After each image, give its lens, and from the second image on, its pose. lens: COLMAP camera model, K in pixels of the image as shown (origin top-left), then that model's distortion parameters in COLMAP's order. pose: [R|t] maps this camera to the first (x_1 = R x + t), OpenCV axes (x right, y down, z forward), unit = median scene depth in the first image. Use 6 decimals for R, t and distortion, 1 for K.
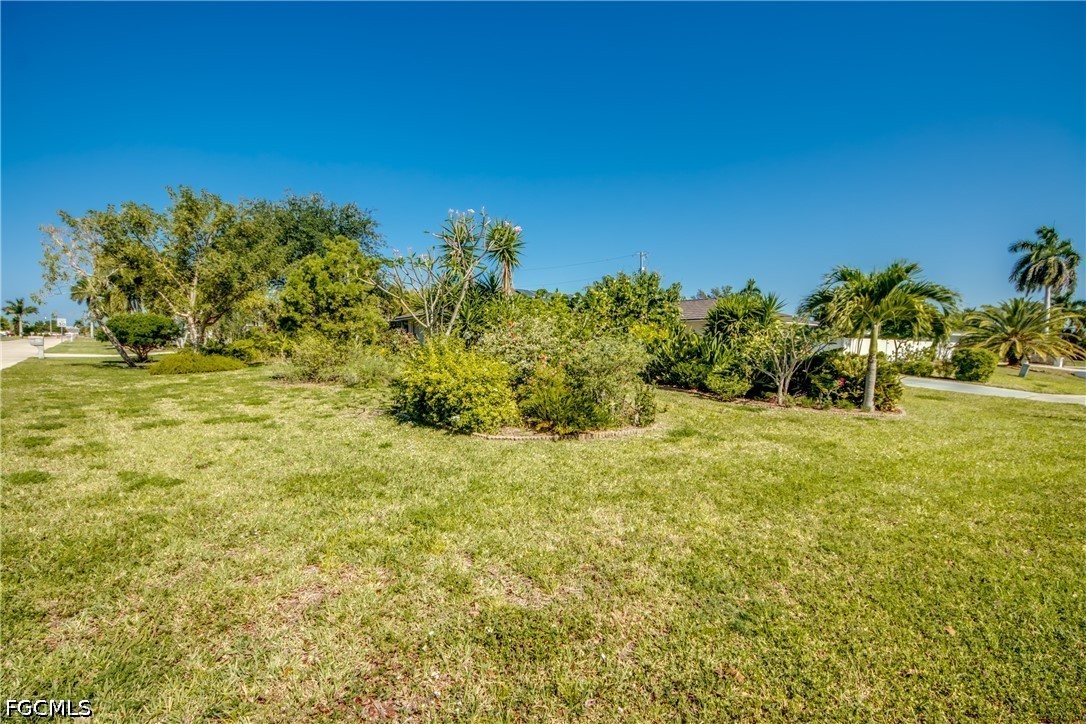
lens RADIAL K [[403.0, 0, 541.8], [0, 403.0, 366.9], [0, 0, 1]] dist [-0.003392, -0.000348]
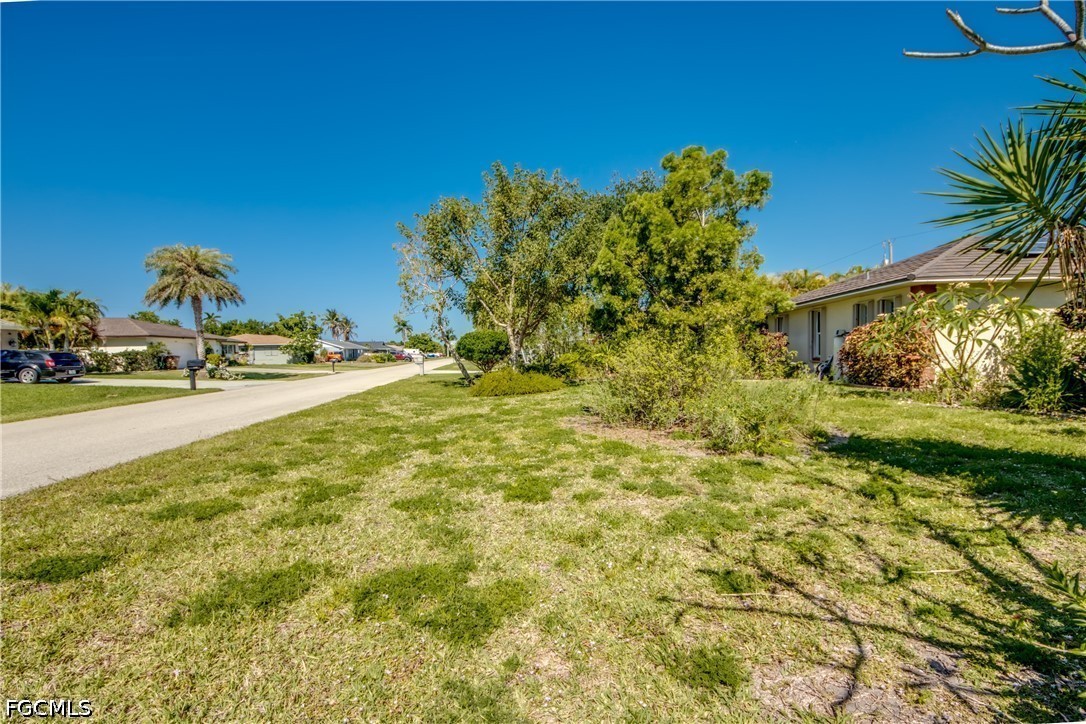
lens RADIAL K [[403.0, 0, 541.4], [0, 403.0, 369.8], [0, 0, 1]] dist [-0.003392, -0.000348]
pose [[0.727078, -0.009125, -0.686494, -0.294799], [-0.003731, 0.999844, -0.017243, -0.025711], [0.686545, 0.015098, 0.726931, 0.510591]]
